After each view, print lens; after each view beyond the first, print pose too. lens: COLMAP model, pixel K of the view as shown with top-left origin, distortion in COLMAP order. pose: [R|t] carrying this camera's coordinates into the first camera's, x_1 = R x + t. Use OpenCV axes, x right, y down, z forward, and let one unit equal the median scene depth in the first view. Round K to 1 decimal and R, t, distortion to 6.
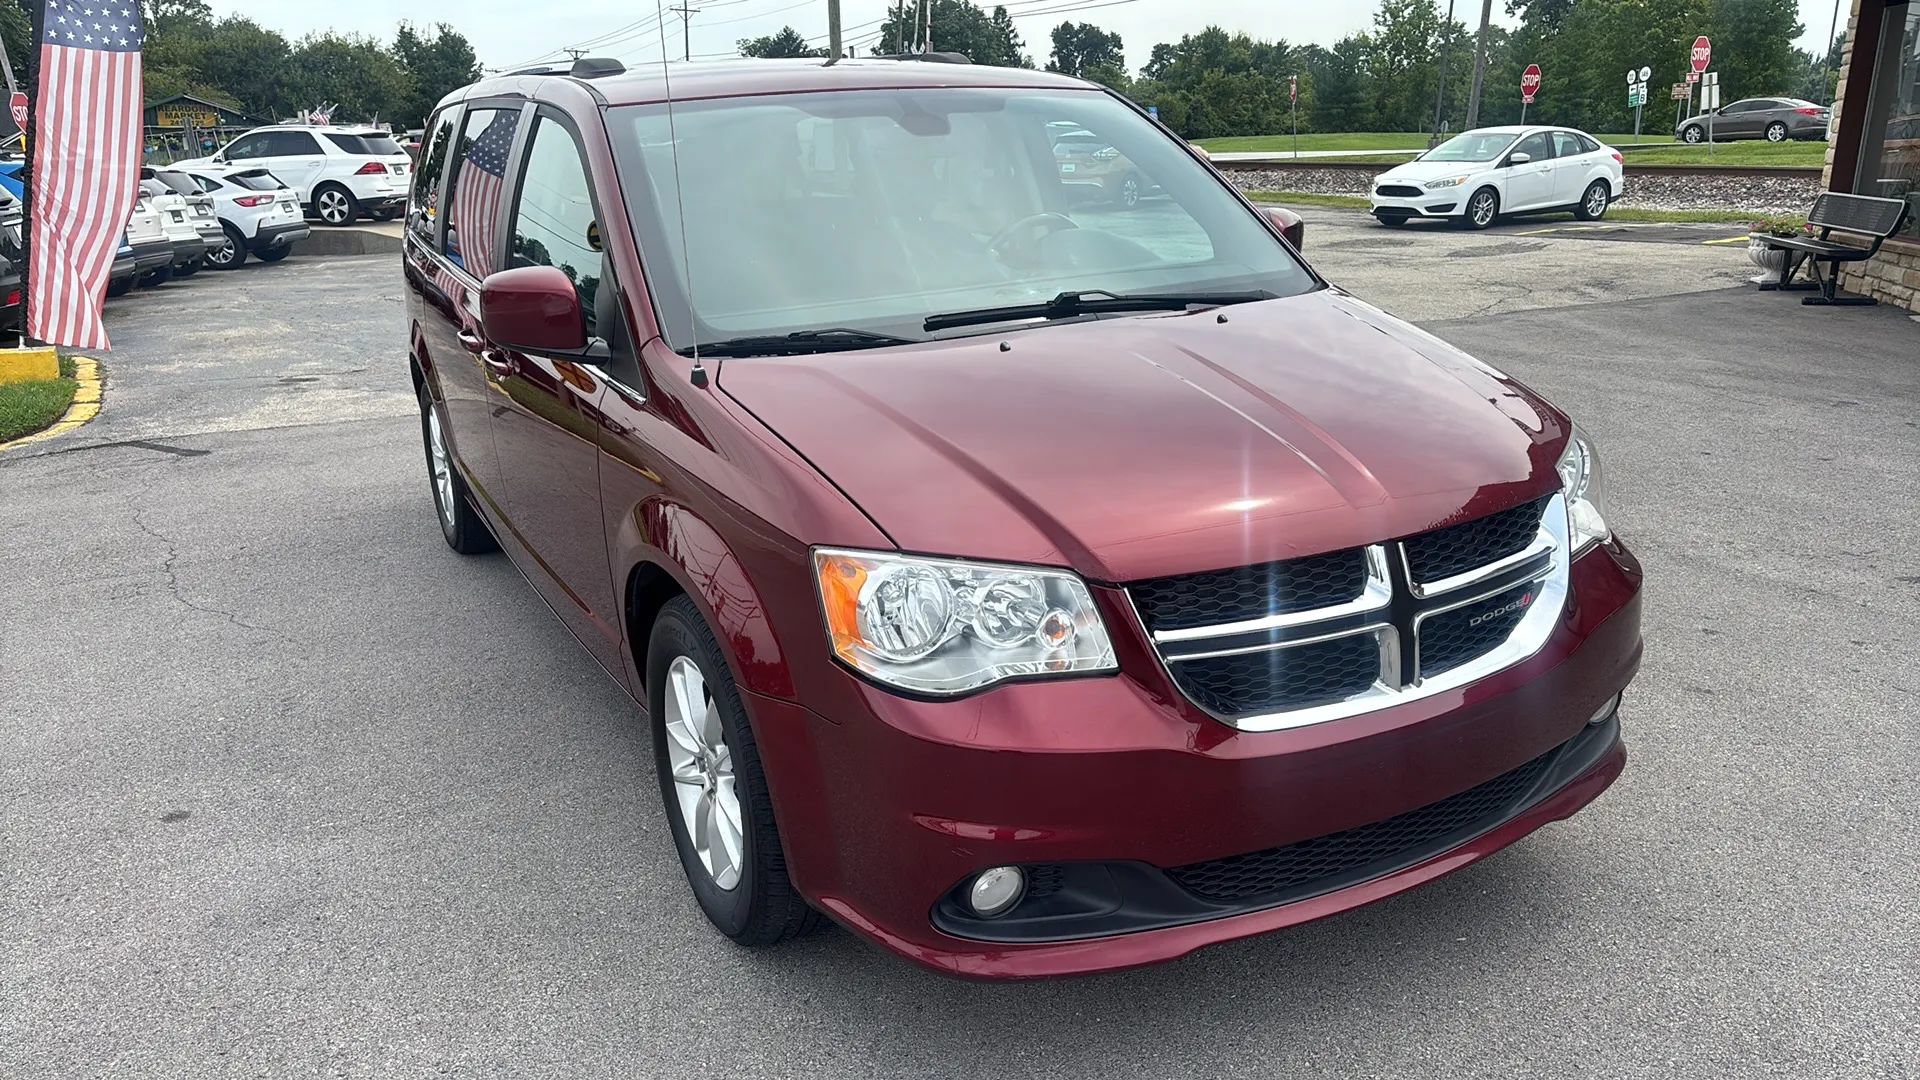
lens RADIAL K [[1406.9, 0, 966.6], [0, 1406.9, 571.7], [0, 0, 1]] dist [0.047140, -0.047910]
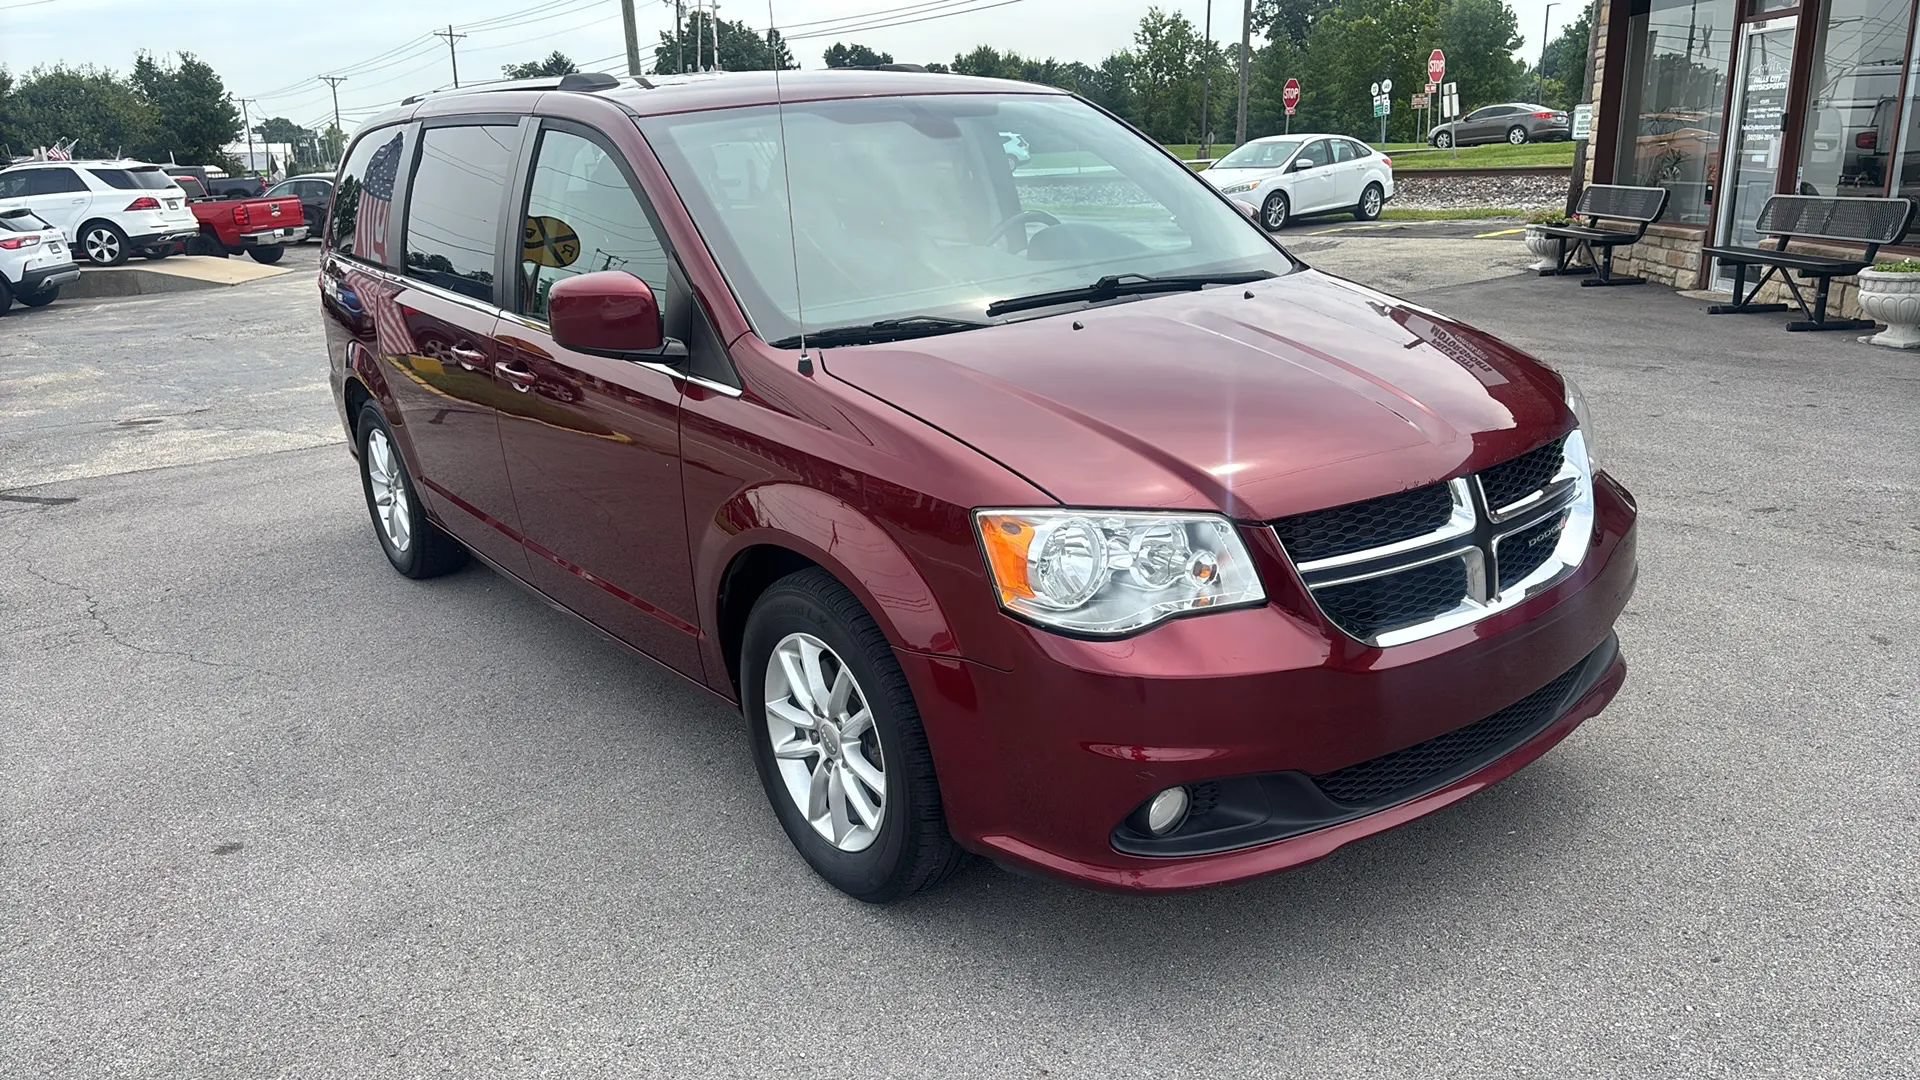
lens RADIAL K [[1406.9, 0, 968.8], [0, 1406.9, 557.5], [0, 0, 1]] dist [0.047140, -0.047910]
pose [[0.986863, -0.066405, 0.147279, -0.170574], [0.069685, 0.997421, -0.017214, 0.023226], [-0.145756, 0.027251, 0.988945, -0.041569]]
